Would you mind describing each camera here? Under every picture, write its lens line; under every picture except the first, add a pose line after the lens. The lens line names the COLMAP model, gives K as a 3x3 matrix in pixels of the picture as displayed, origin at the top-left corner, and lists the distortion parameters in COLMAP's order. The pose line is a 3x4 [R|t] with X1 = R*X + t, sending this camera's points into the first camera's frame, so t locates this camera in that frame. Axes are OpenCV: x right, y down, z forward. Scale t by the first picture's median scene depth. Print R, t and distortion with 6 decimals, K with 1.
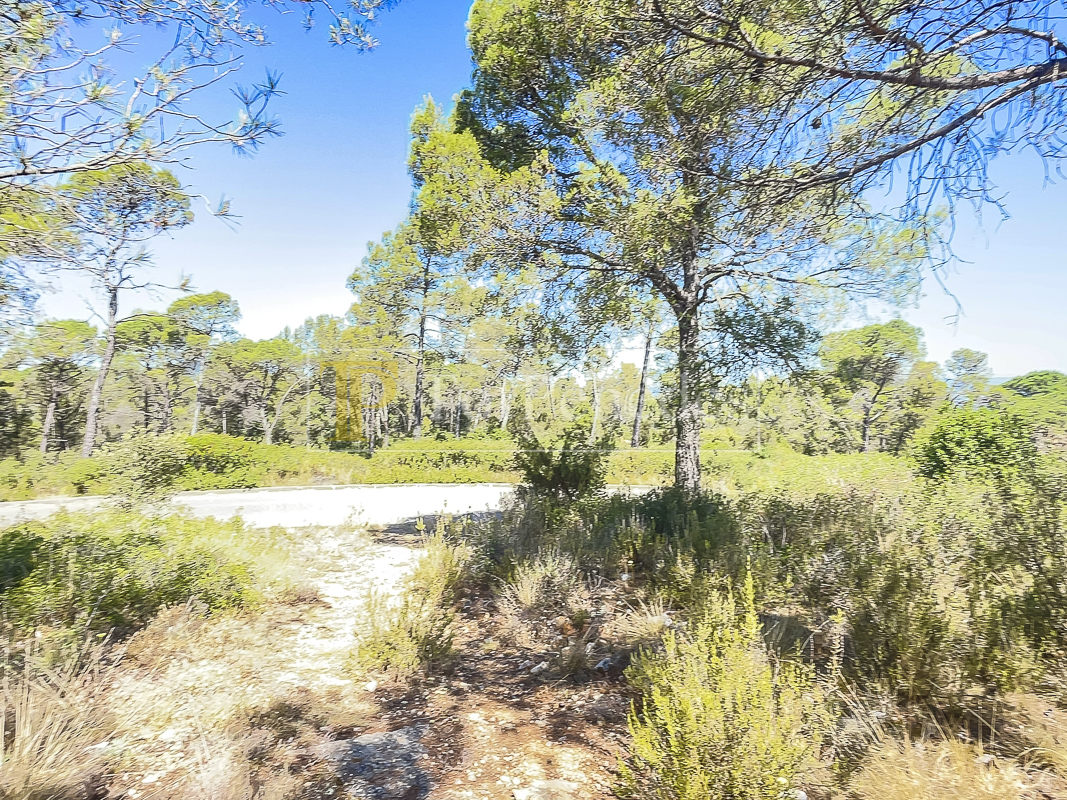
lens RADIAL K [[577.5, 0, 537.4], [0, 577.5, 394.3], [0, 0, 1]] dist [0.025844, -0.050294]
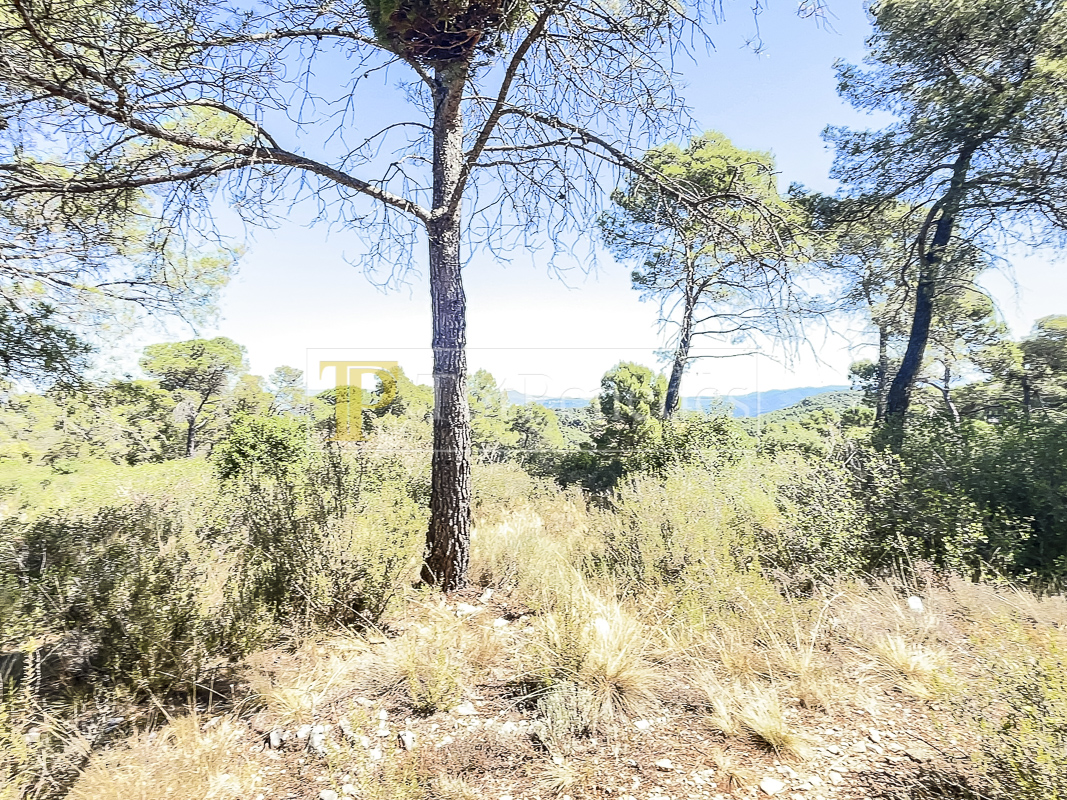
lens RADIAL K [[553.1, 0, 472.1], [0, 553.1, 396.5], [0, 0, 1]] dist [0.040267, -0.076377]
pose [[0.581612, 0.016018, 0.813309, 0.152724], [-0.008350, 0.999871, -0.013721, -0.016879], [-0.813423, 0.001189, 0.581671, -0.095437]]
